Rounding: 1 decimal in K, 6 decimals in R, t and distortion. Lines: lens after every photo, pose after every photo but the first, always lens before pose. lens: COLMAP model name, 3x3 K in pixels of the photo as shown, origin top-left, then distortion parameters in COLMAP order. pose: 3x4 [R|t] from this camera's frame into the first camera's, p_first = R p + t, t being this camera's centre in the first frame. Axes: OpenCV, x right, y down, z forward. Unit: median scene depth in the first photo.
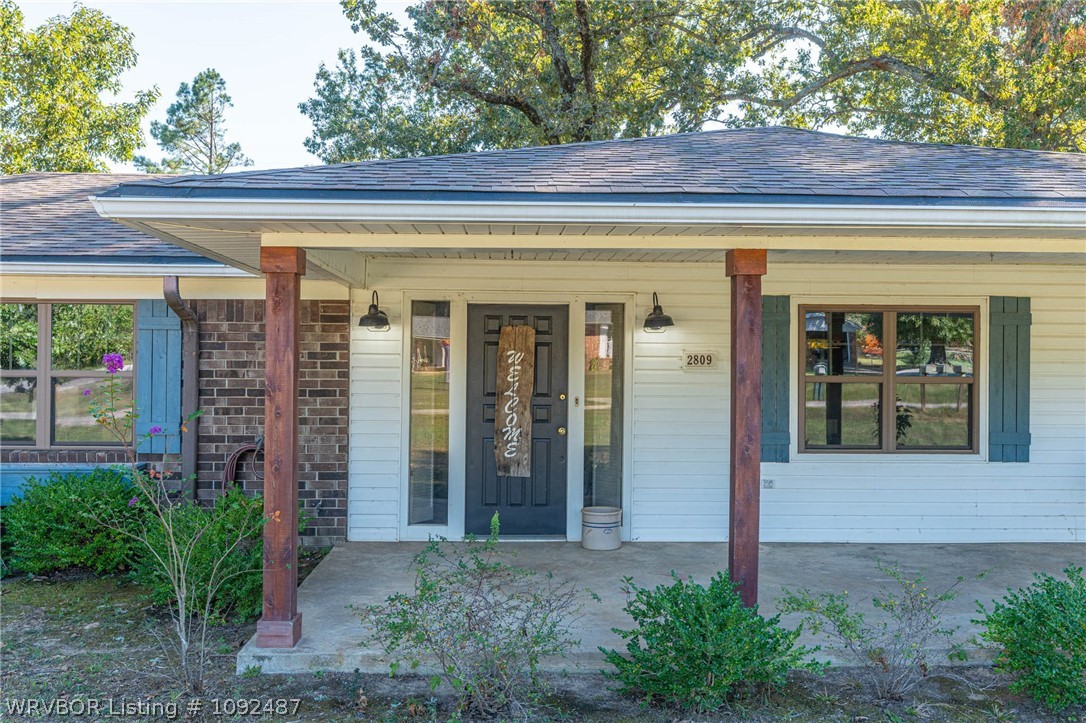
lens RADIAL K [[955.1, 0, 543.0], [0, 955.1, 361.5], [0, 0, 1]] dist [-0.010197, -0.005529]
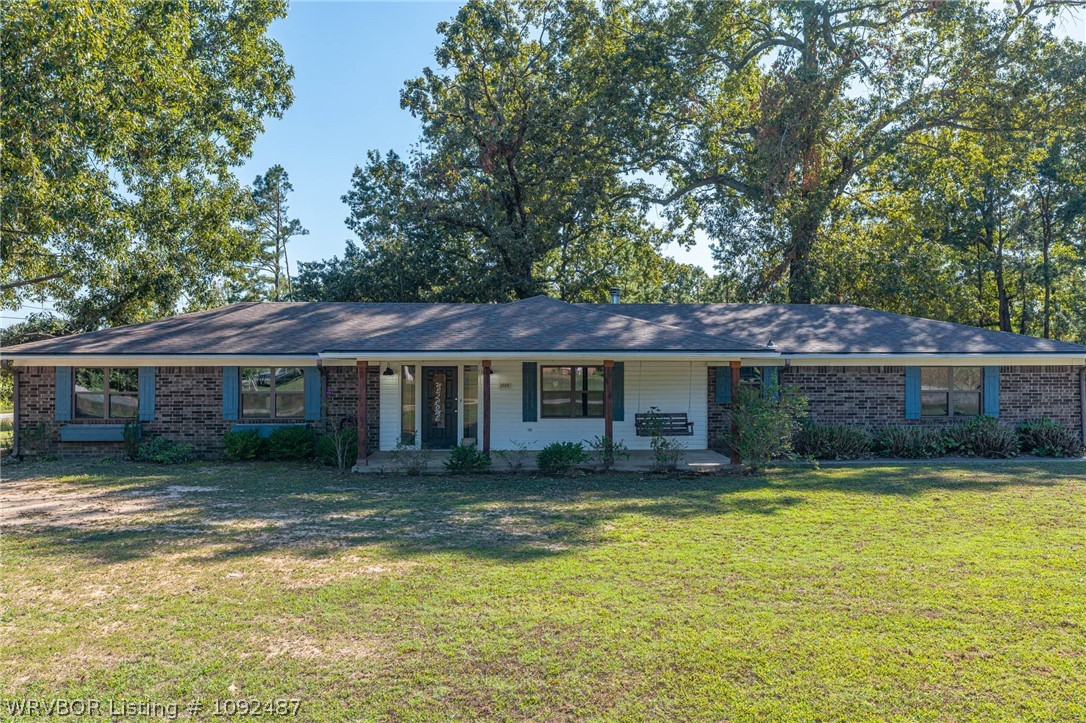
lens RADIAL K [[859.2, 0, 543.0], [0, 859.2, 361.5], [0, 0, 1]] dist [0.006360, 0.002326]
pose [[0.999949, -0.006091, -0.008039, 0.058964], [0.006079, 0.999980, -0.001507, -0.013620], [0.008048, 0.001458, 0.999967, -0.301186]]
